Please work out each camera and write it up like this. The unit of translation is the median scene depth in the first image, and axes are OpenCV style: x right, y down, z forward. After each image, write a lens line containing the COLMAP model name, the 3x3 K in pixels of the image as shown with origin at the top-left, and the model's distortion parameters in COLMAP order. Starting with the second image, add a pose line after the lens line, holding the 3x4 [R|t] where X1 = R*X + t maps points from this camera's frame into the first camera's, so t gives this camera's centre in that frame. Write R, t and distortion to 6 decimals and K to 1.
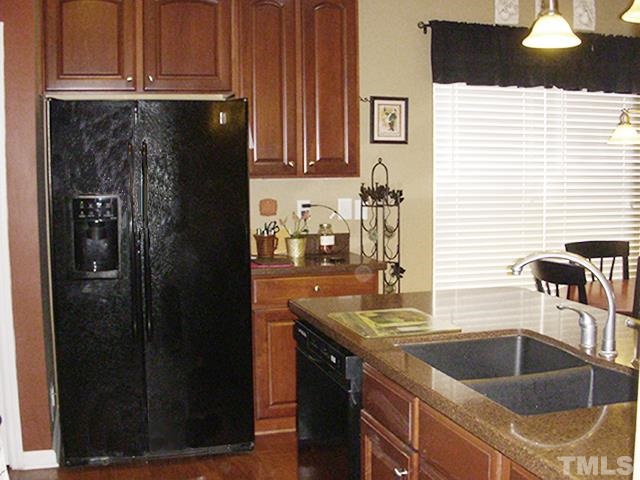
lens RADIAL K [[724.2, 0, 320.0], [0, 724.2, 240.0], [0, 0, 1]] dist [-0.227544, 0.149784]
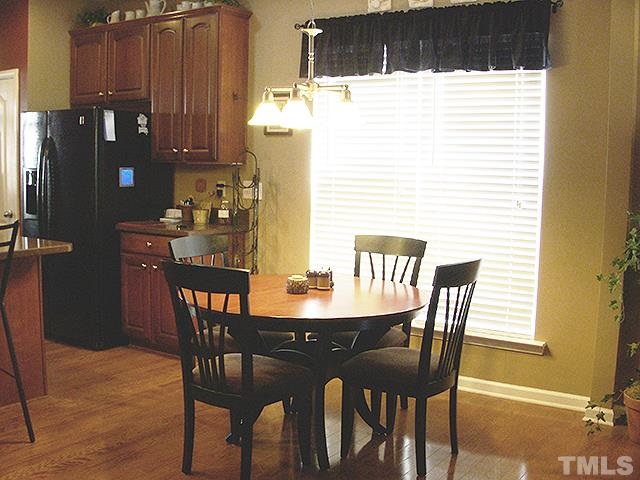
lens RADIAL K [[724.2, 0, 320.0], [0, 724.2, 240.0], [0, 0, 1]] dist [-0.227544, 0.149784]
pose [[0.647511, 0.103195, -0.755037, 1.002243], [-0.086127, 0.994351, 0.062042, -0.043503], [0.757174, 0.024856, 0.652740, 0.297708]]
